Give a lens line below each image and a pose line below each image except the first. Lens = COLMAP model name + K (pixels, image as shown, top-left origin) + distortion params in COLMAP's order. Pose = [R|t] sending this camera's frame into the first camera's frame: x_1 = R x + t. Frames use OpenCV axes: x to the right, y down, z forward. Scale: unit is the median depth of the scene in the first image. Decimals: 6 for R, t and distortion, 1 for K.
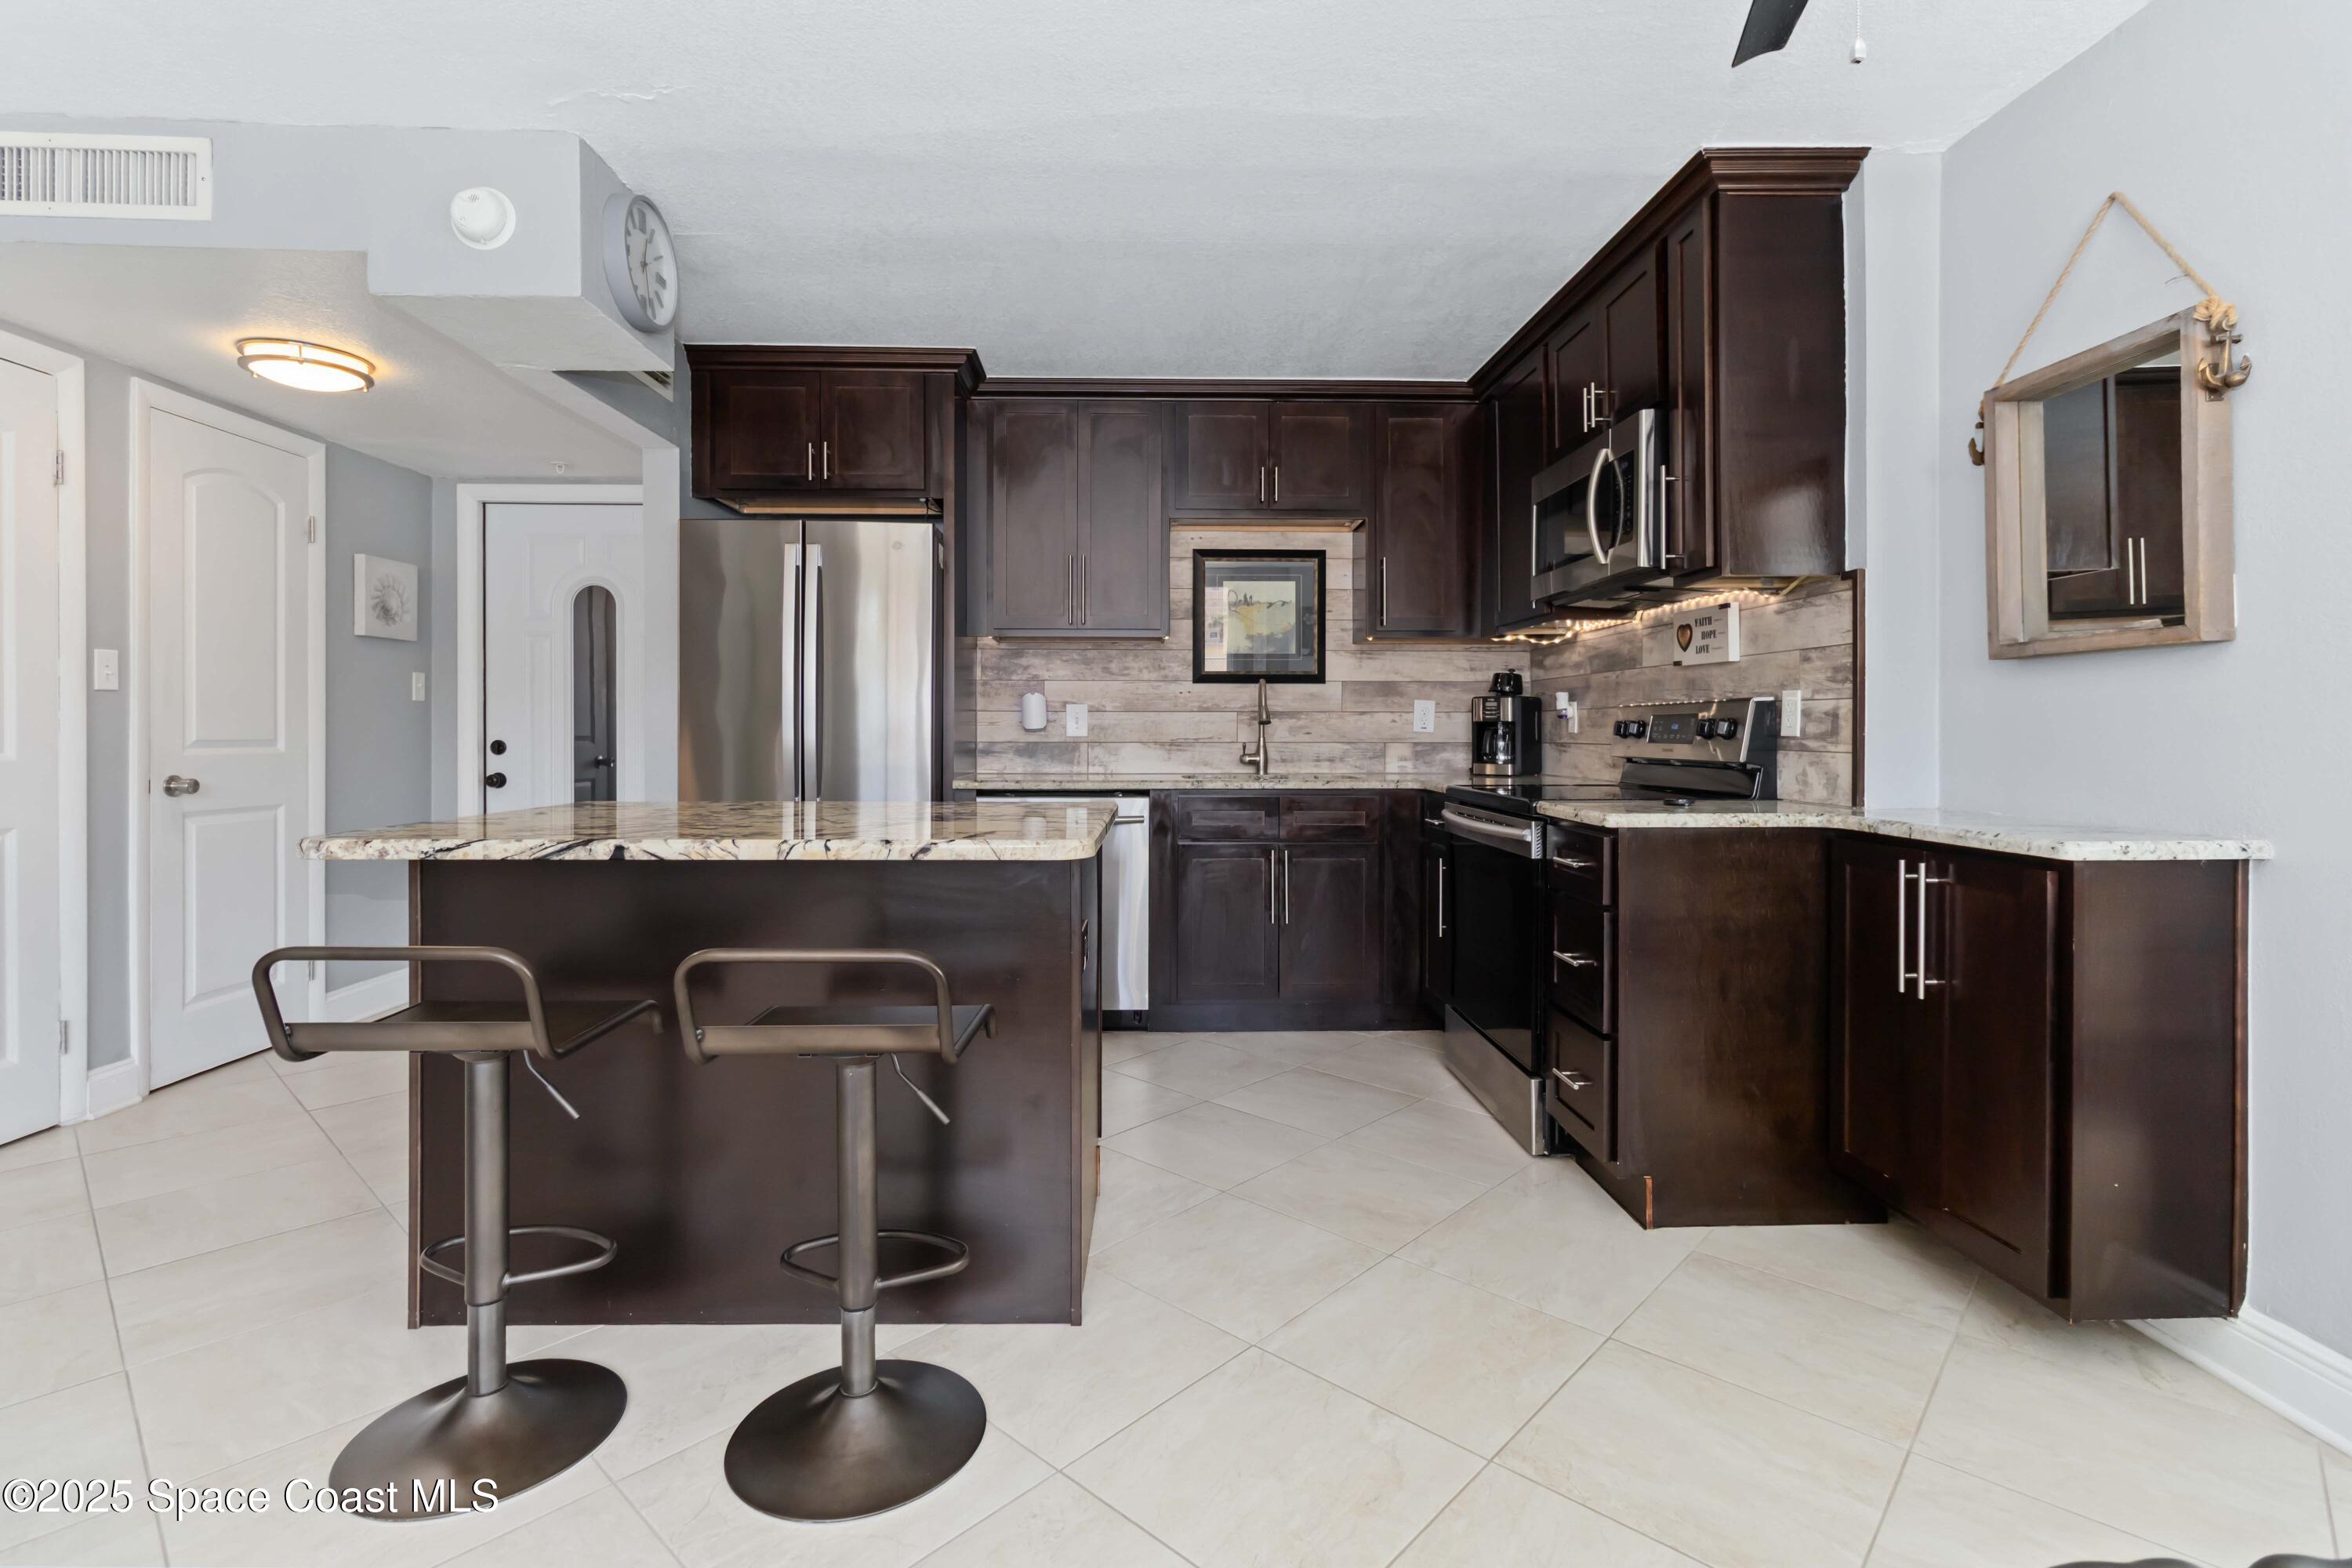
lens RADIAL K [[1095.1, 0, 1176.1], [0, 1095.1, 733.9], [0, 0, 1]] dist [-0.001675, 0.000450]
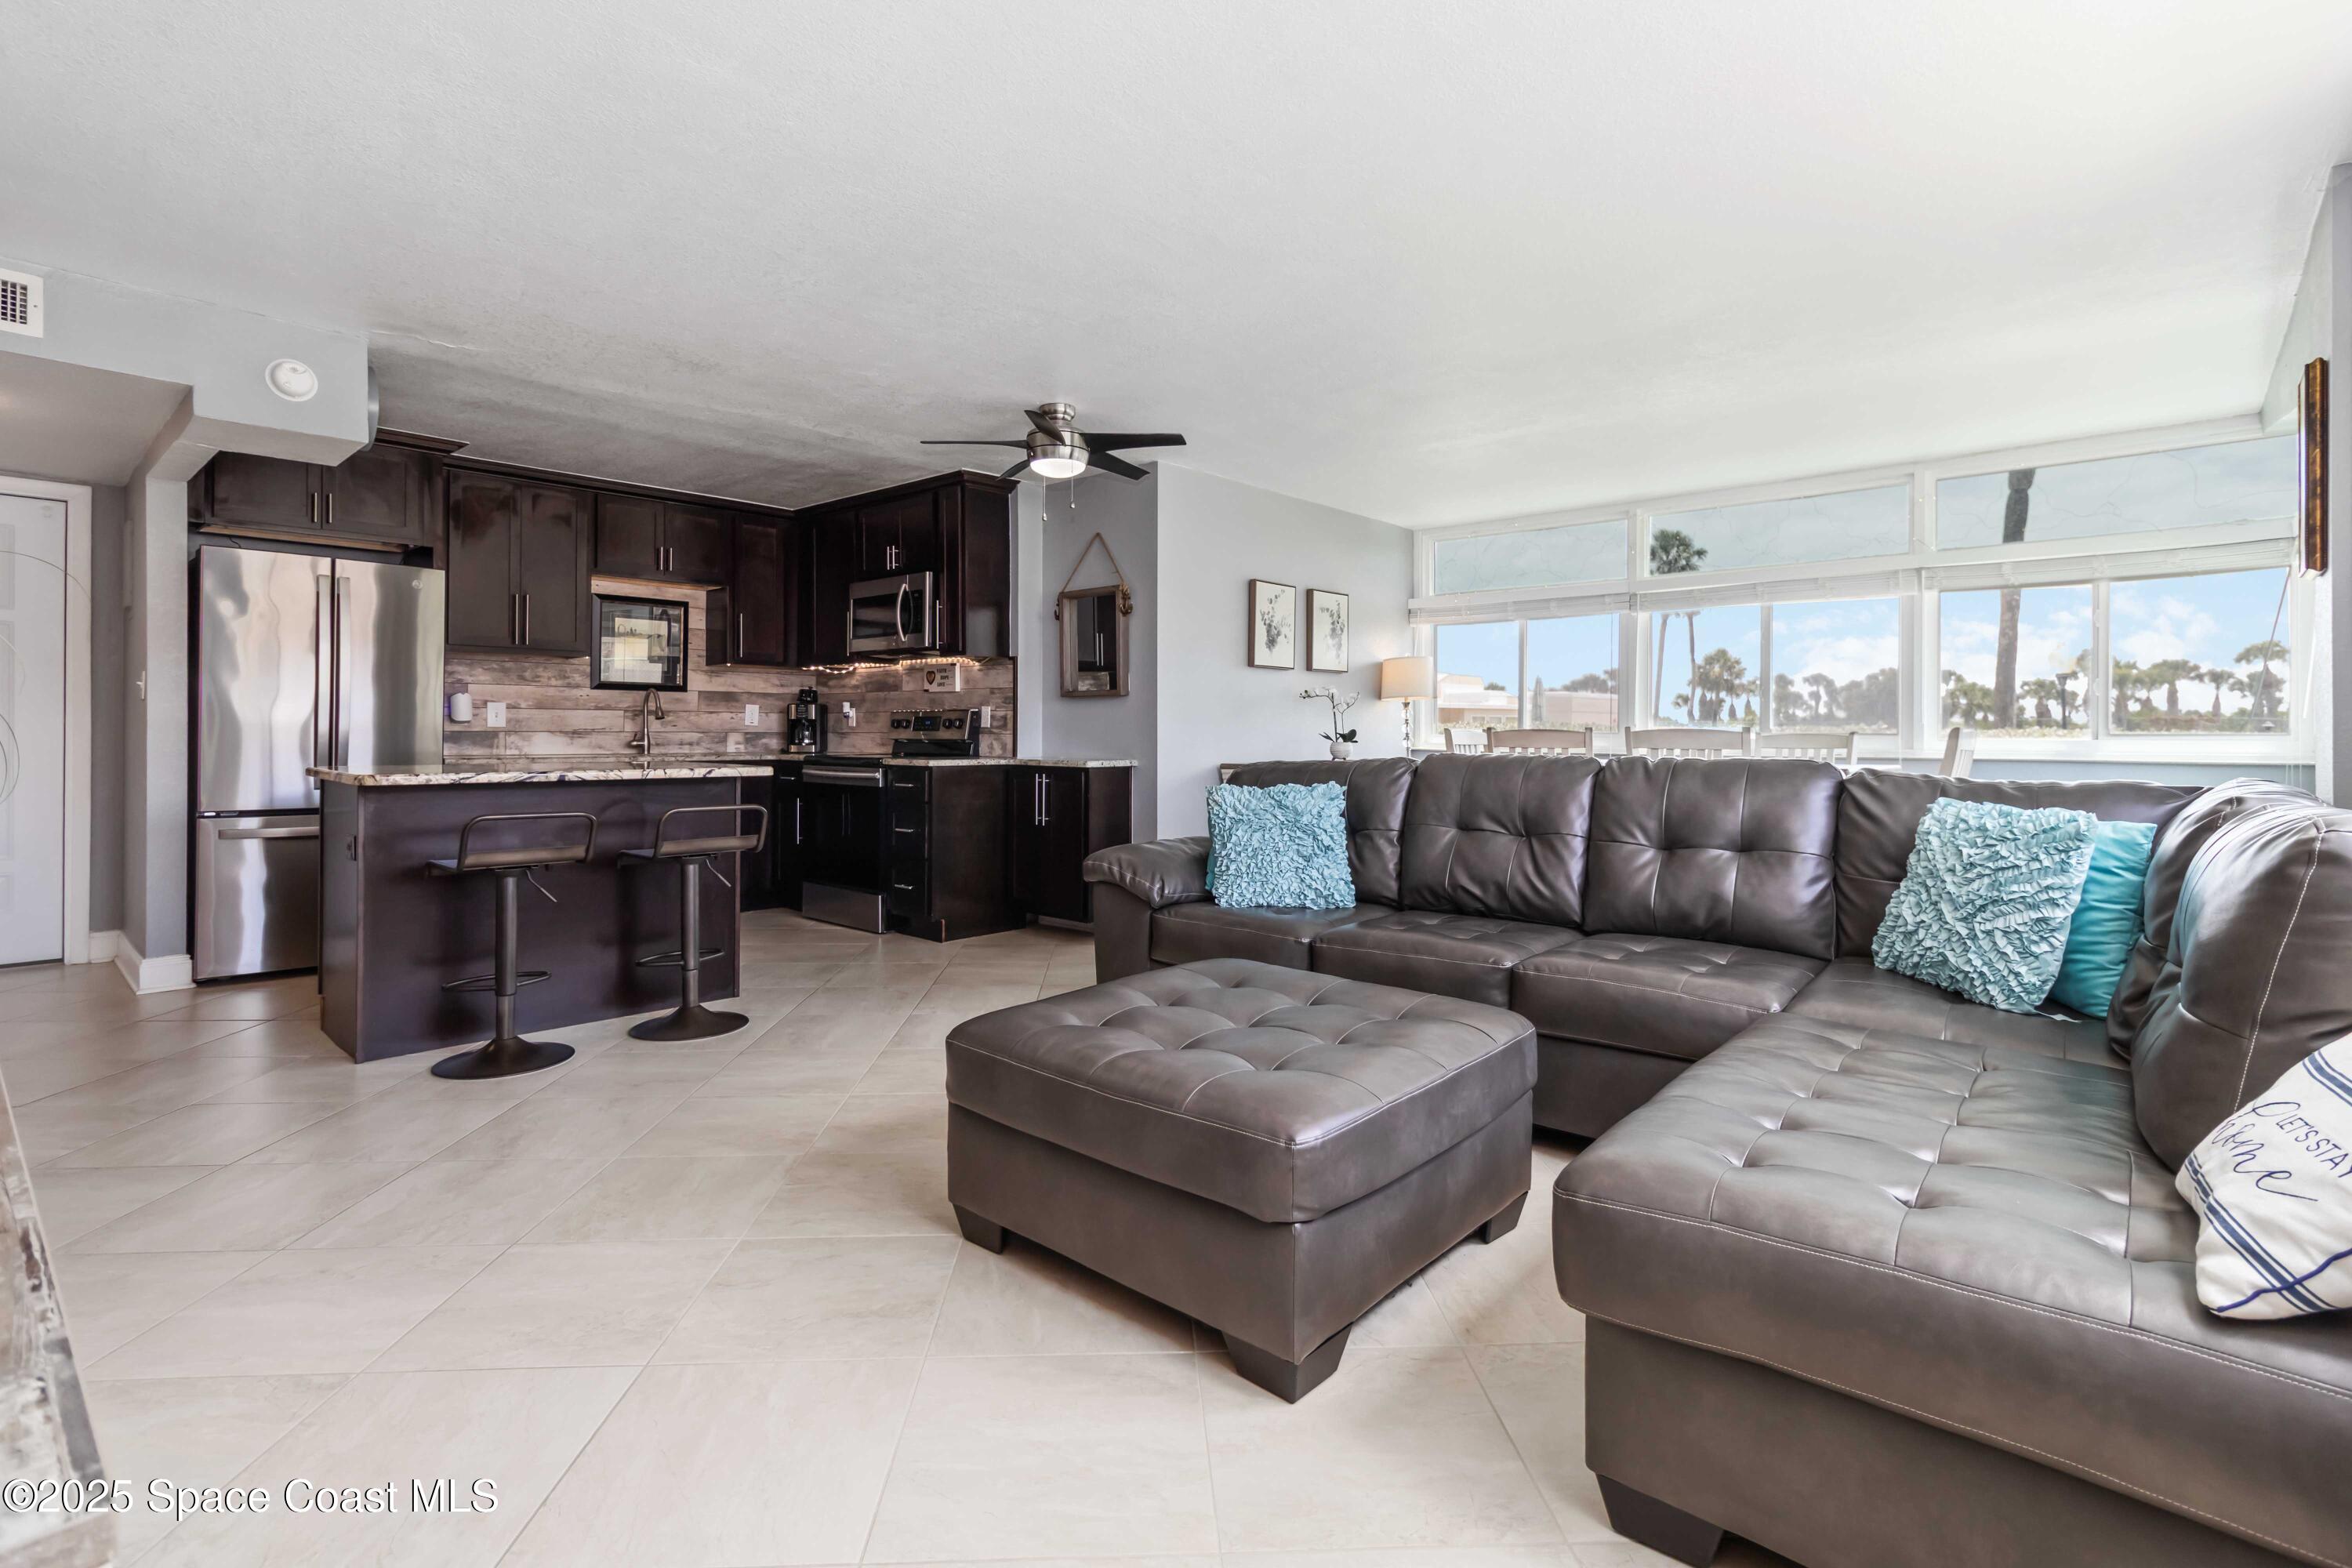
lens RADIAL K [[1095.1, 0, 1179.5], [0, 1095.1, 723.9], [0, 0, 1]] dist [-0.001675, 0.000450]
pose [[0.695352, 0.007977, 0.718626, -0.500398], [-0.001781, 0.999954, -0.009376, 0.010358], [-0.718668, 0.005240, 0.695334, -0.543273]]
